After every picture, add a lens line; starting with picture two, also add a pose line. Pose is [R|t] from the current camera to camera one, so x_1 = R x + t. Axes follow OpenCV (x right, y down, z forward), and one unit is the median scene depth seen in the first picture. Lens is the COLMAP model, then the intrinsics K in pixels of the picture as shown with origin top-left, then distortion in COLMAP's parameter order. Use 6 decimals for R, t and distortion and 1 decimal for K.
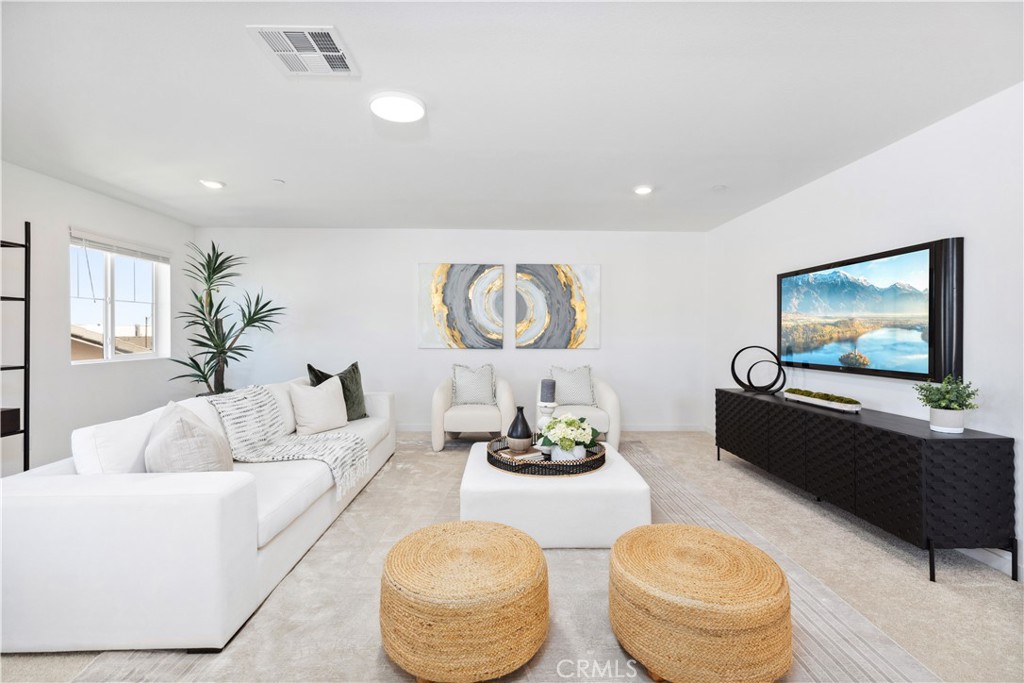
lens RADIAL K [[454.2, 0, 503.2], [0, 454.2, 336.6], [0, 0, 1]] dist [0.006700, -0.001274]
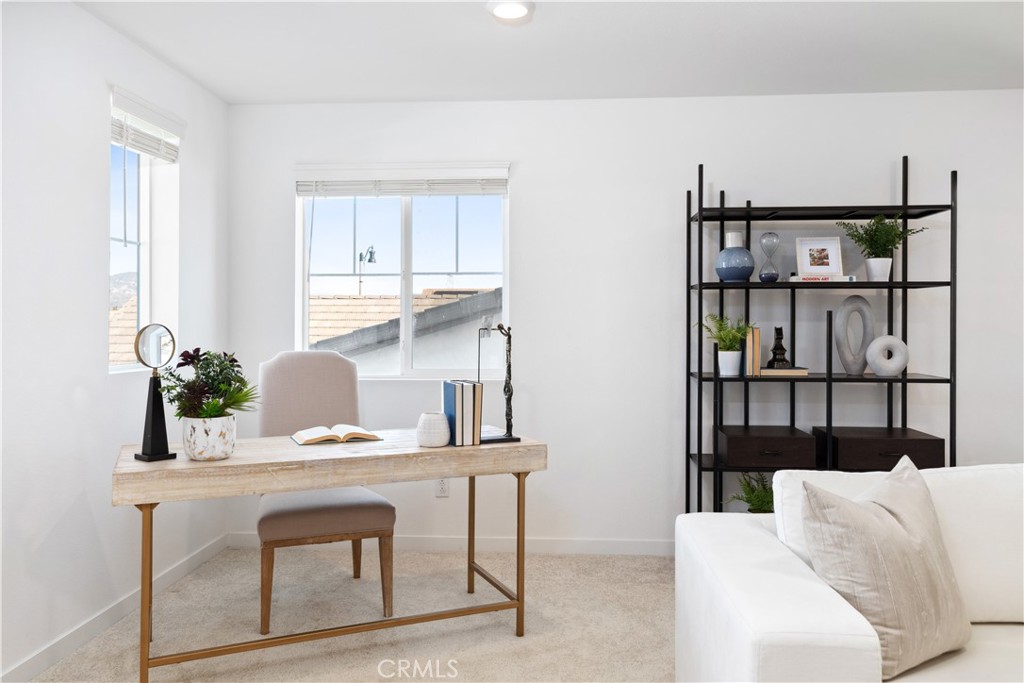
lens RADIAL K [[763.3, 0, 512.2], [0, 763.3, 331.5], [0, 0, 1]] dist [0.001225, 0.000822]
pose [[-0.078401, 0.001296, -0.996921, 0.093057], [-0.008459, 0.999962, 0.001965, -0.002889], [0.996886, 0.008587, -0.078387, 0.243324]]
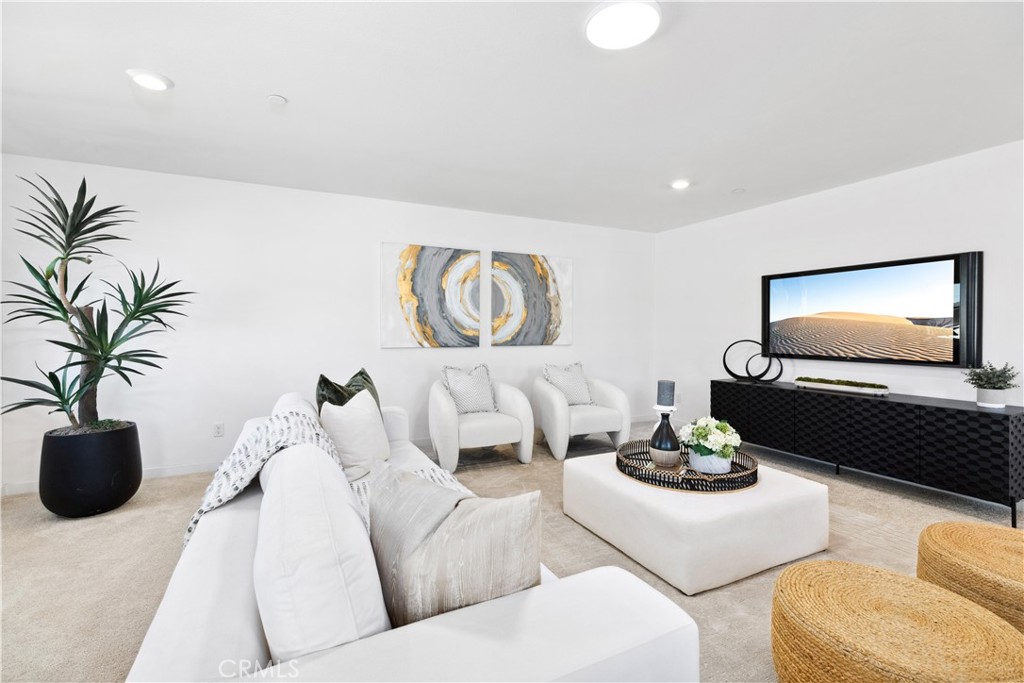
lens RADIAL K [[454.2, 0, 501.4], [0, 454.2, 339.6], [0, 0, 1]] dist [0.006700, -0.001274]
pose [[0.911068, -0.012685, 0.412061, -0.335127], [0.005463, 0.999810, 0.018699, -0.003327], [-0.412220, -0.014785, 0.910965, 0.185836]]
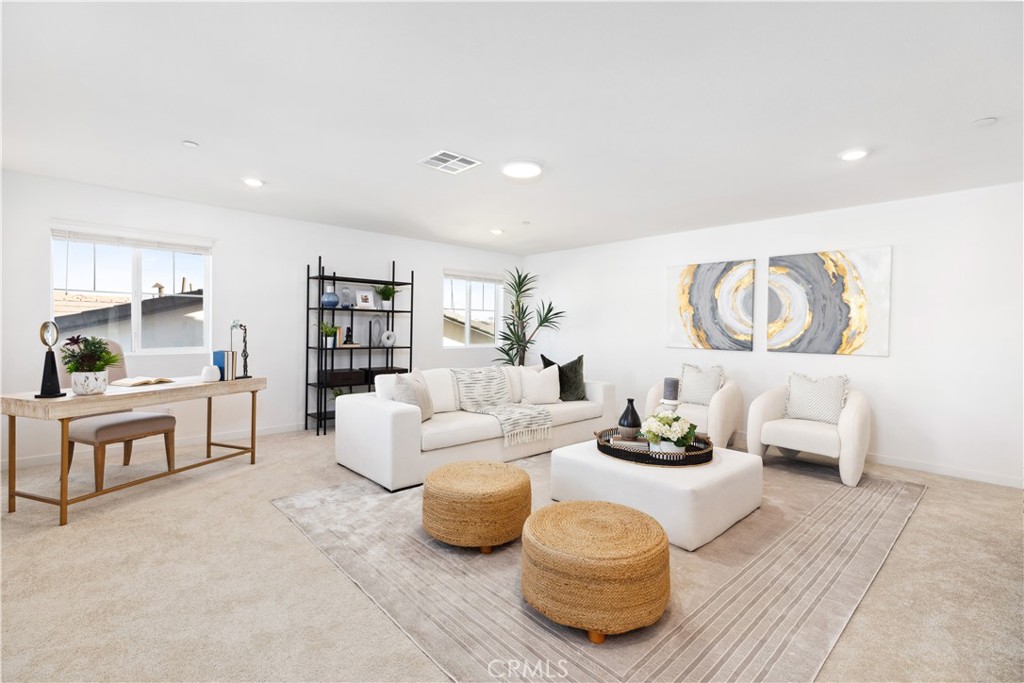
lens RADIAL K [[454.2, 0, 509.7], [0, 454.2, 335.7], [0, 0, 1]] dist [0.006700, -0.001274]
pose [[0.674486, 0.017367, -0.738084, 0.359770], [-0.018048, 0.999812, 0.007032, -0.001781], [0.738067, 0.008578, 0.674672, 0.016587]]
